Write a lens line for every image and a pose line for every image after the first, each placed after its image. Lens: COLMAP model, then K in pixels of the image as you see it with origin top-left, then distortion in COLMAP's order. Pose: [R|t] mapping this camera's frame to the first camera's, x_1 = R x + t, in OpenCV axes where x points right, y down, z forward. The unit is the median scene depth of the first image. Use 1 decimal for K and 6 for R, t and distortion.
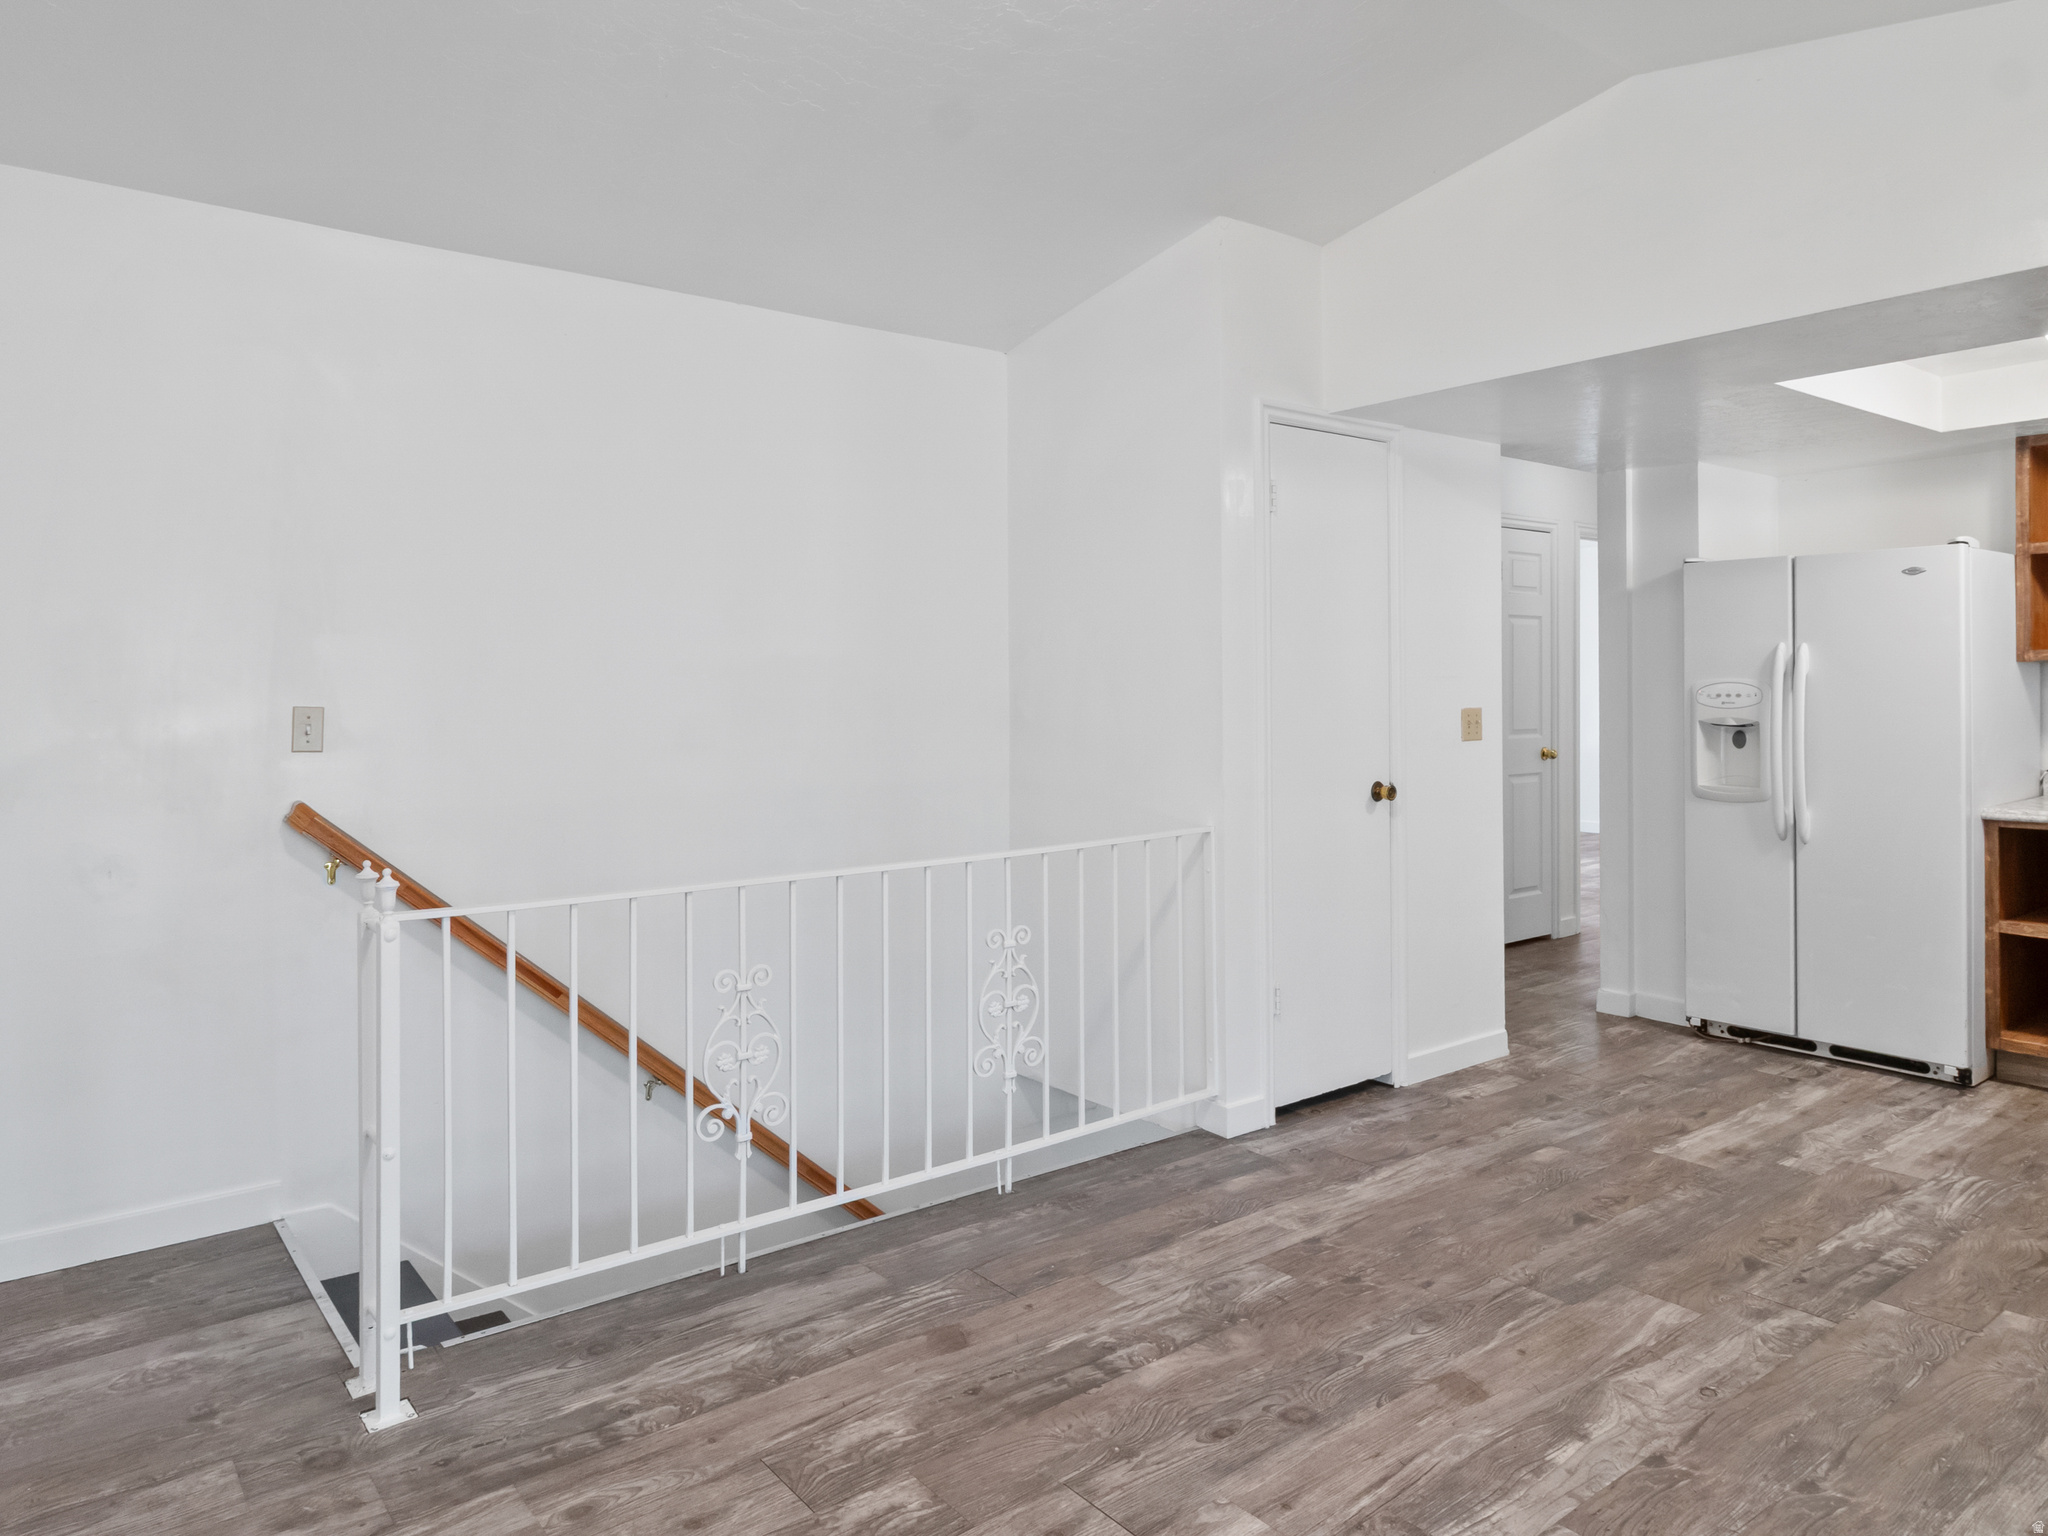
lens RADIAL K [[1308.9, 0, 996.3], [0, 1308.9, 713.8], [0, 0, 1]] dist [-0.004888, 0.003322]
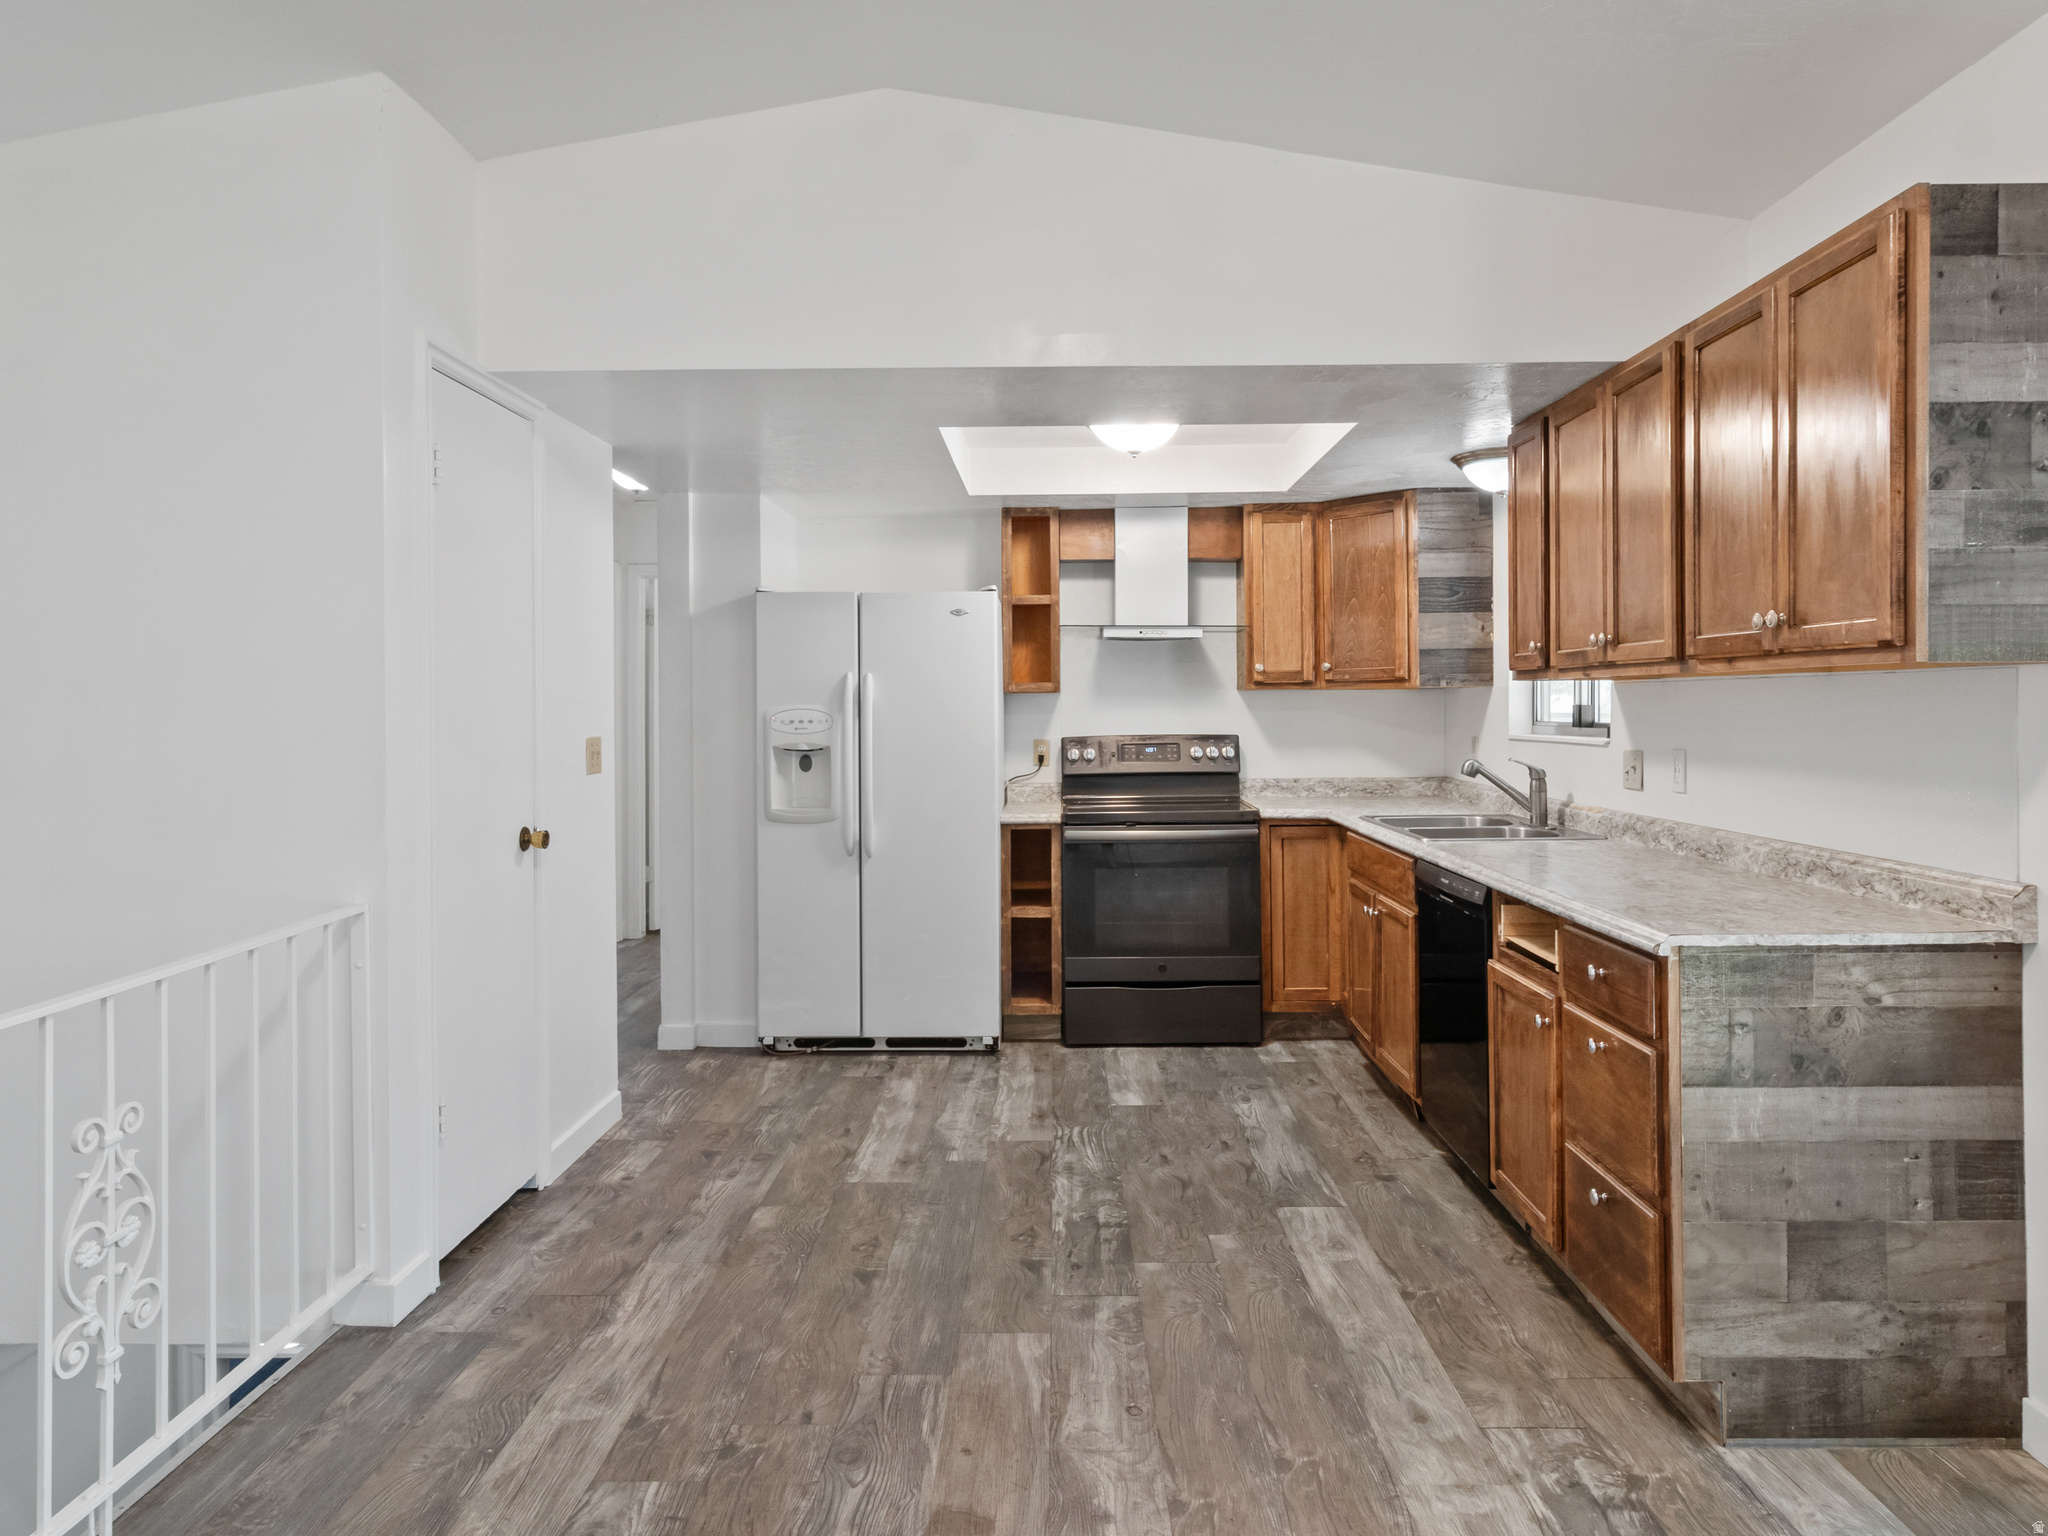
lens RADIAL K [[1308.9, 0, 1037.9], [0, 1308.9, 713.5], [0, 0, 1]] dist [-0.004888, 0.003322]
pose [[0.615331, -0.000049, 0.788269, -0.179632], [0.015769, 0.999801, -0.012248, -0.005408], [-0.788111, 0.019967, 0.615209, 0.255370]]
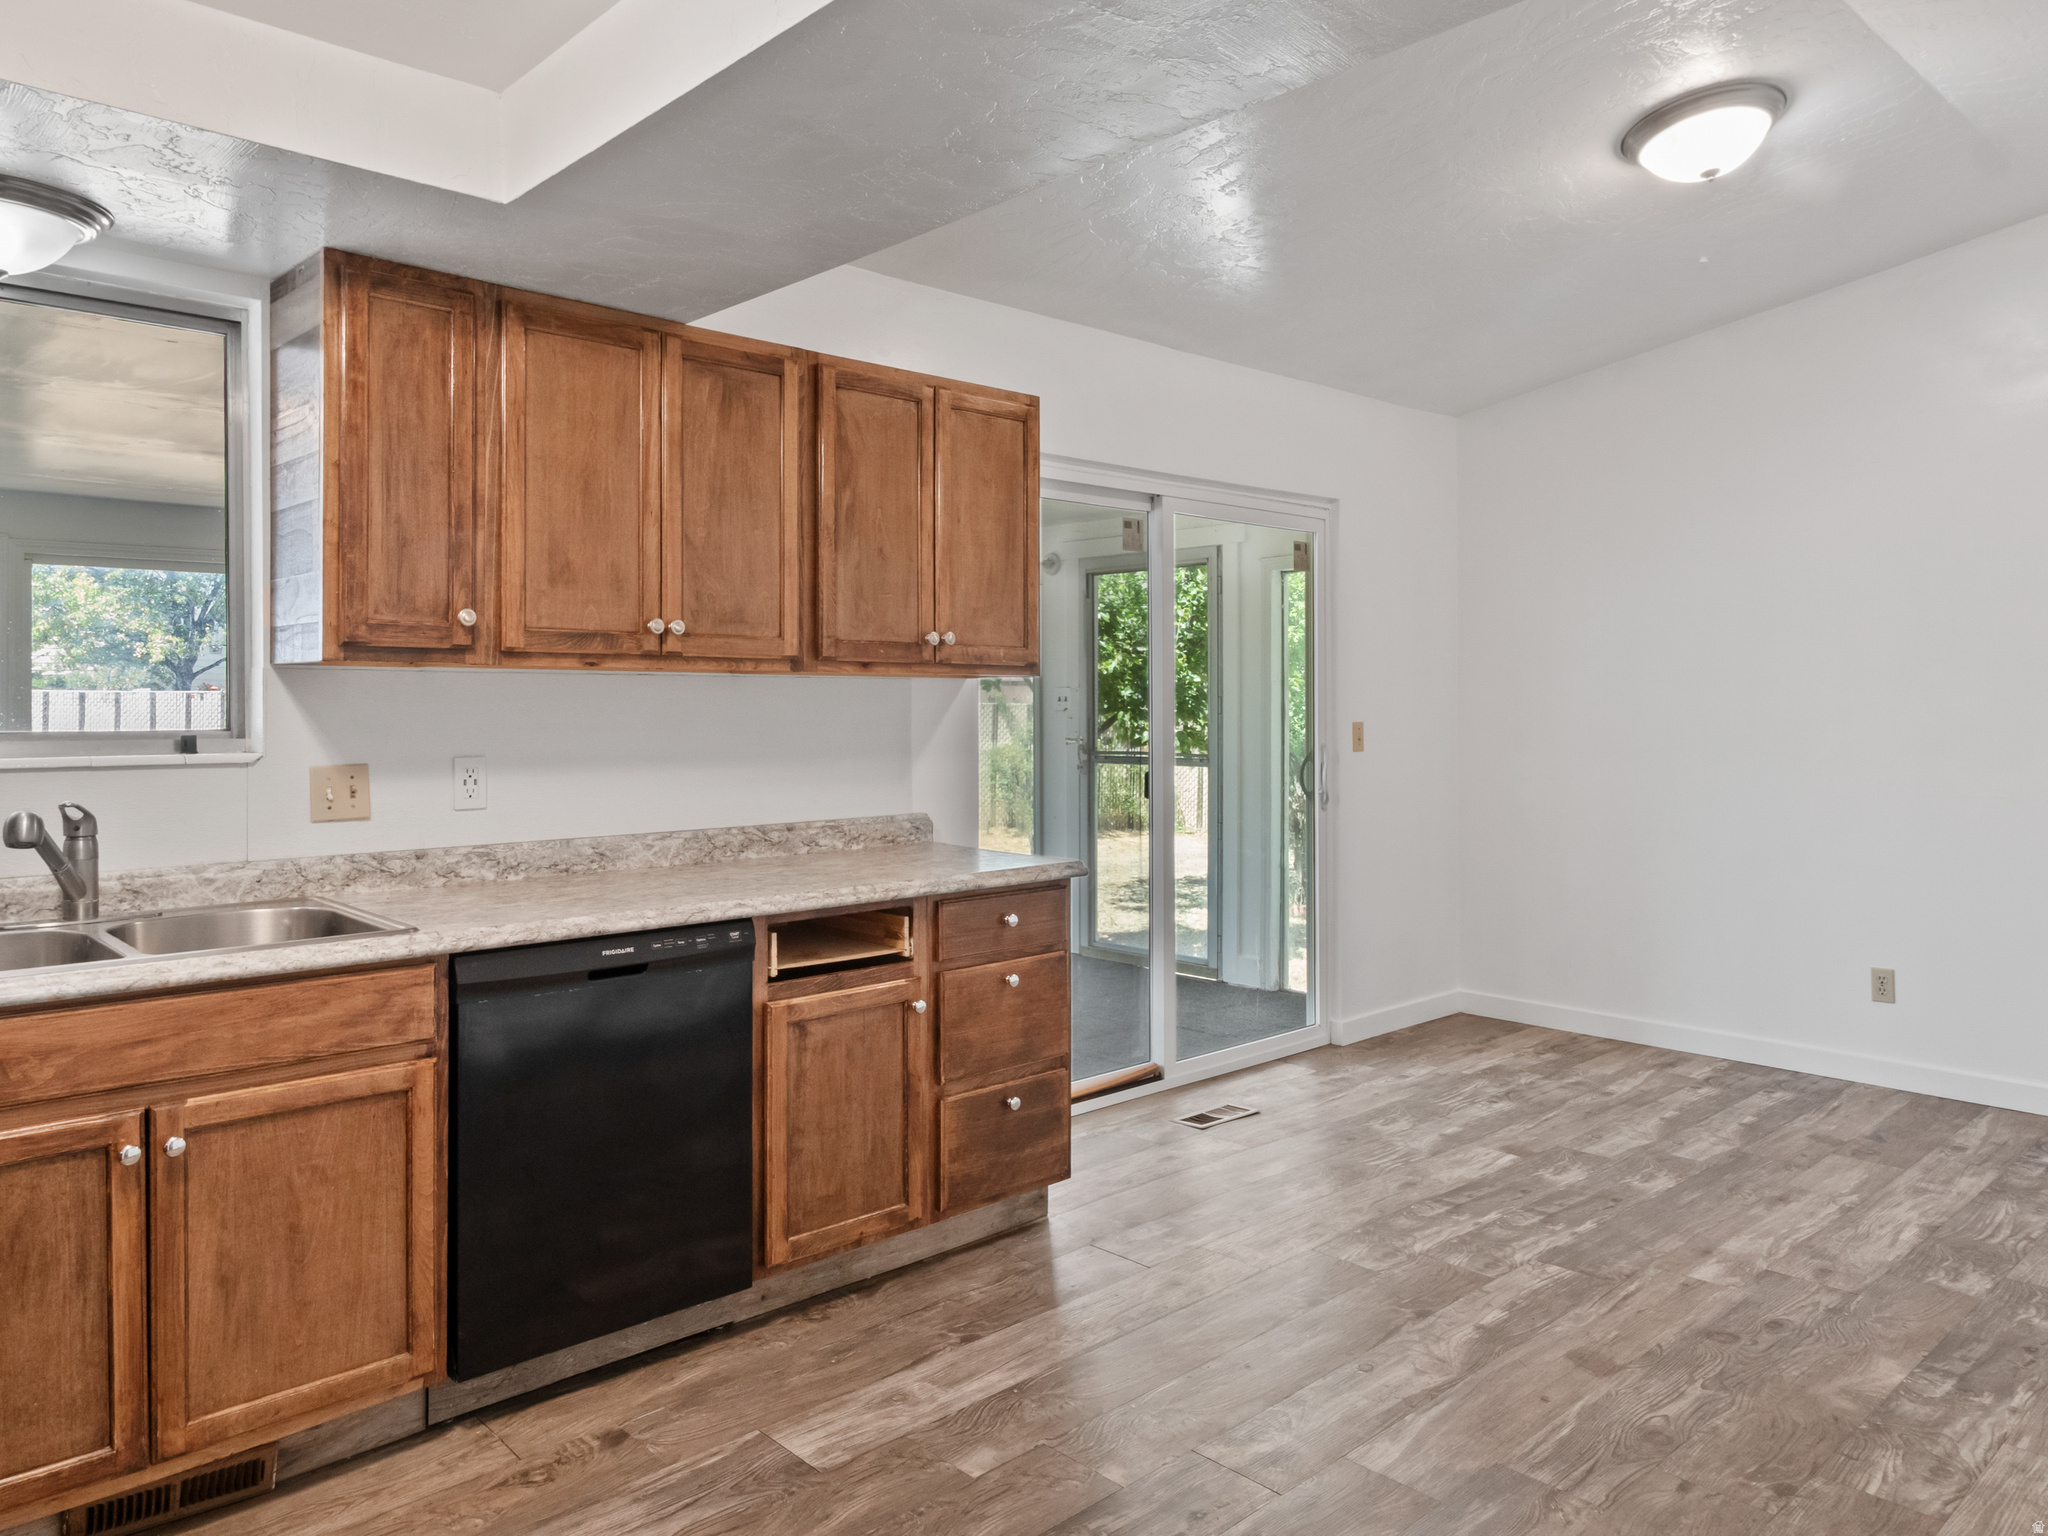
lens RADIAL K [[1432.6, 0, 1021.4], [0, 1432.6, 693.1], [0, 0, 1]] dist [0.002983, 0.012494]
pose [[-0.994943, -0.001044, -0.100438, 0.578684], [-0.003295, 0.999747, 0.022247, -0.038479], [0.100389, 0.022466, -0.994695, 1.297667]]
